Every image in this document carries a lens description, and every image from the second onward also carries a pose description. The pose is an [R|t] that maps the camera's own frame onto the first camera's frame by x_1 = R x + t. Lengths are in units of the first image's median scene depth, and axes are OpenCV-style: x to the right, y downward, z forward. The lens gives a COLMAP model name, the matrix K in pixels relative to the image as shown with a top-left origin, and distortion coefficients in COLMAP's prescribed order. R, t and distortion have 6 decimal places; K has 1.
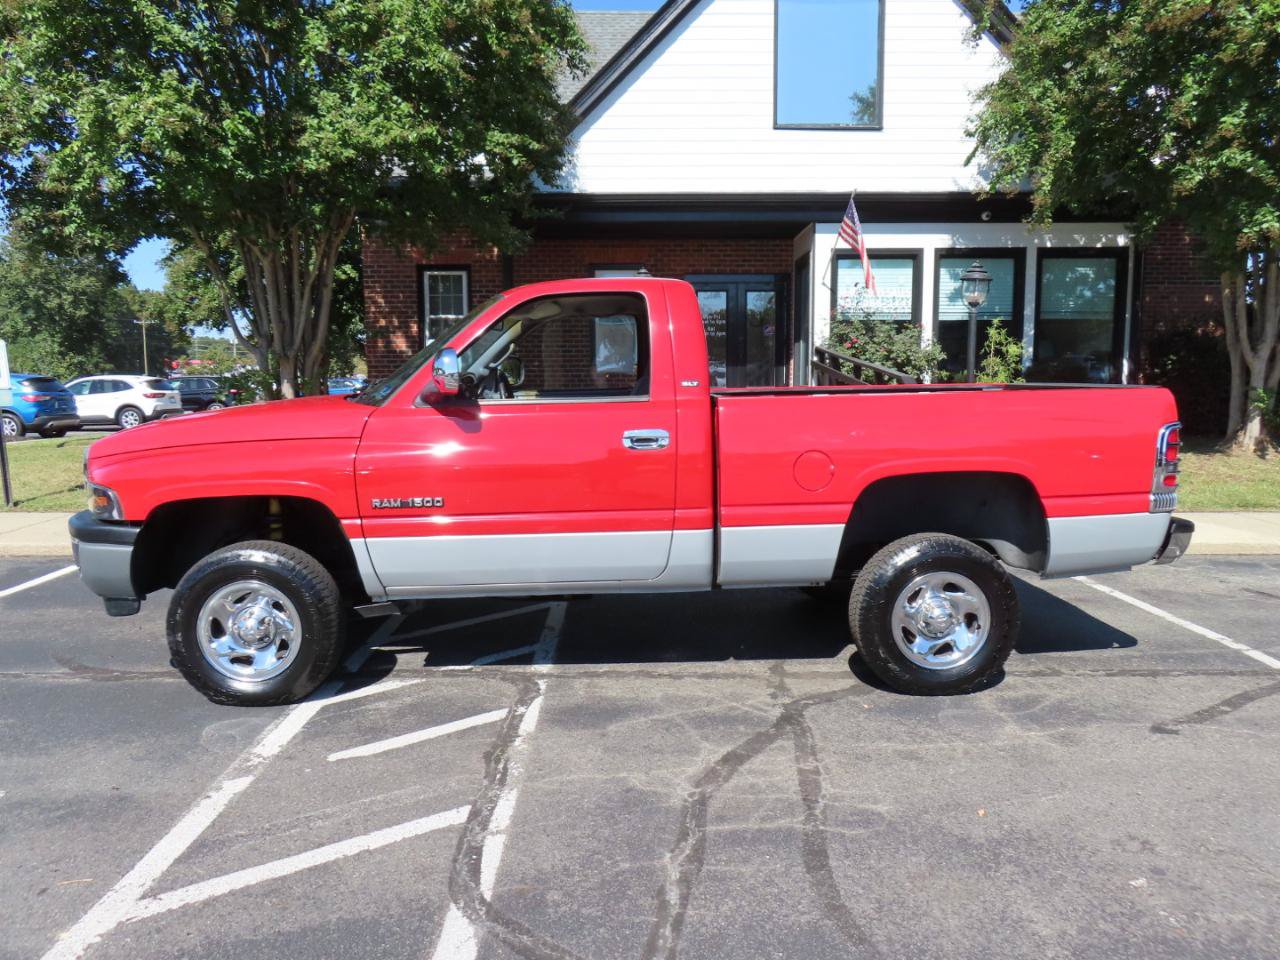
lens RADIAL K [[919.7, 0, 642.3], [0, 919.7, 476.0], [0, 0, 1]] dist [-0.009619, 0.003644]
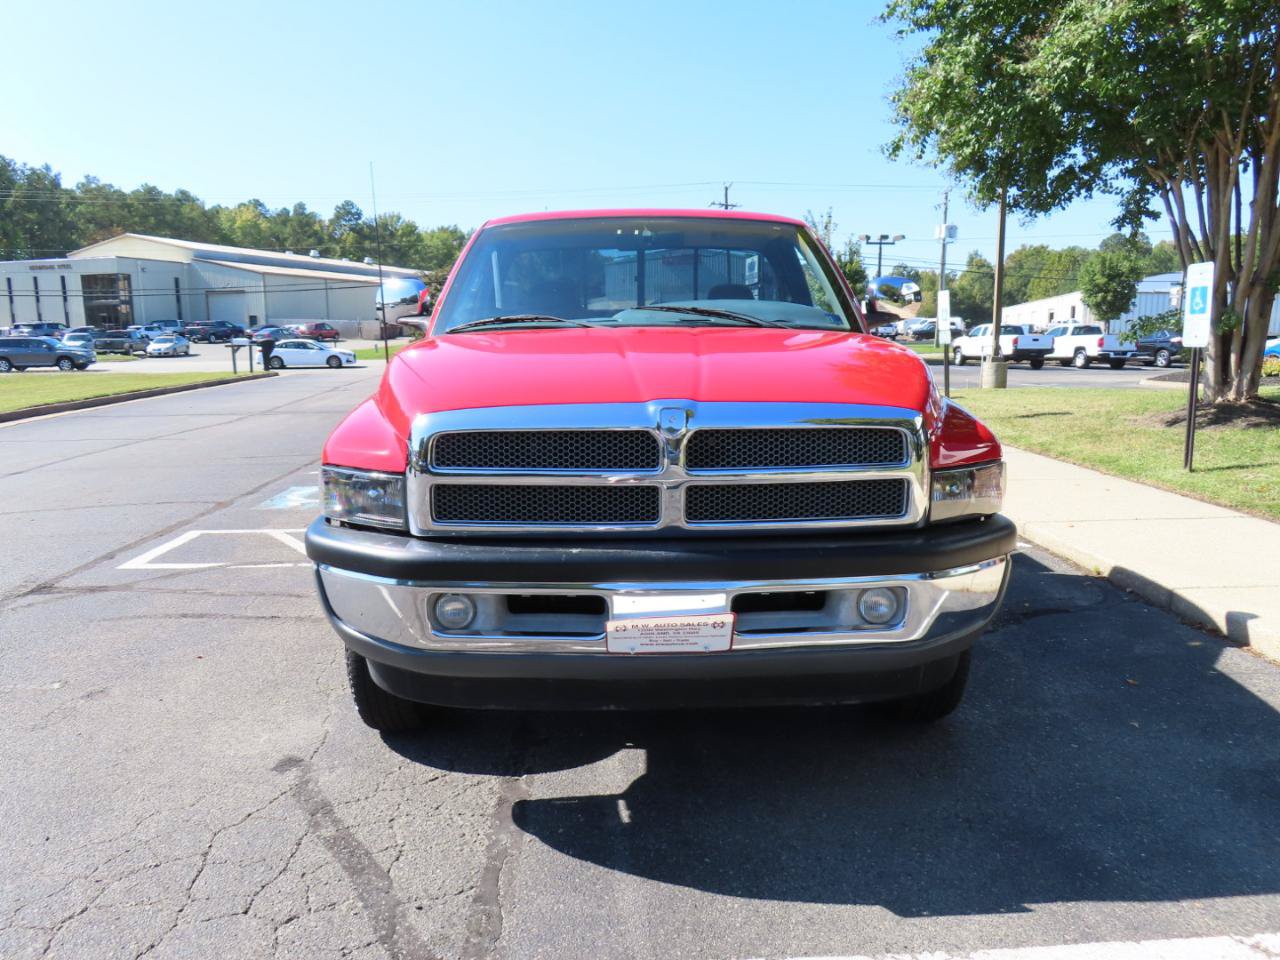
lens RADIAL K [[919.7, 0, 639.6], [0, 919.7, 479.8], [0, 0, 1]] dist [-0.009619, 0.003644]
pose [[0.033898, 0.157792, -0.986890, 0.588187], [-0.096460, 0.983365, 0.153915, -0.047761], [0.994759, 0.089978, 0.048554, 0.557223]]
